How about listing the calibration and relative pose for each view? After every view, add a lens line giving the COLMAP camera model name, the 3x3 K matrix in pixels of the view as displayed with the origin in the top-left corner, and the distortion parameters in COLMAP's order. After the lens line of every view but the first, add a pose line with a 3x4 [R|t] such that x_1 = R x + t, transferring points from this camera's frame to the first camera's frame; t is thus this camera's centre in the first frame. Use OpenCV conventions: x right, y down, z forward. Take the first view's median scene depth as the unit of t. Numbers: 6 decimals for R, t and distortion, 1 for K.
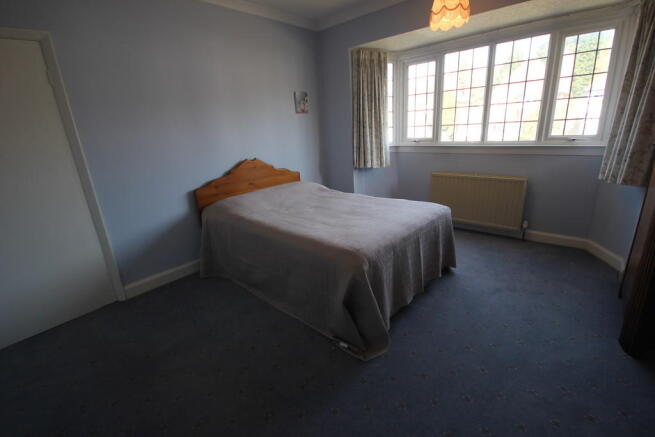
lens RADIAL K [[305.4, 0, 329.4], [0, 305.4, 217.6], [0, 0, 1]] dist [0.001695, -0.000023]
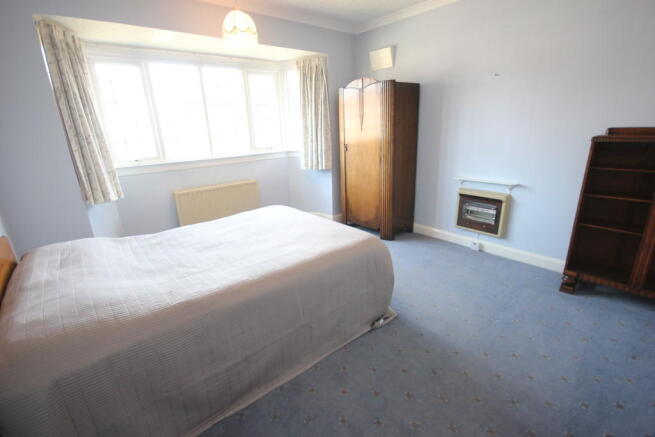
lens RADIAL K [[305.4, 0, 327.8], [0, 305.4, 218.6], [0, 0, 1]] dist [0.001695, -0.000023]
pose [[0.142506, -0.247248, 0.958416, -0.602258], [0.324533, 0.926442, 0.190745, -0.130767], [-0.935078, 0.283855, 0.212264, 0.525624]]
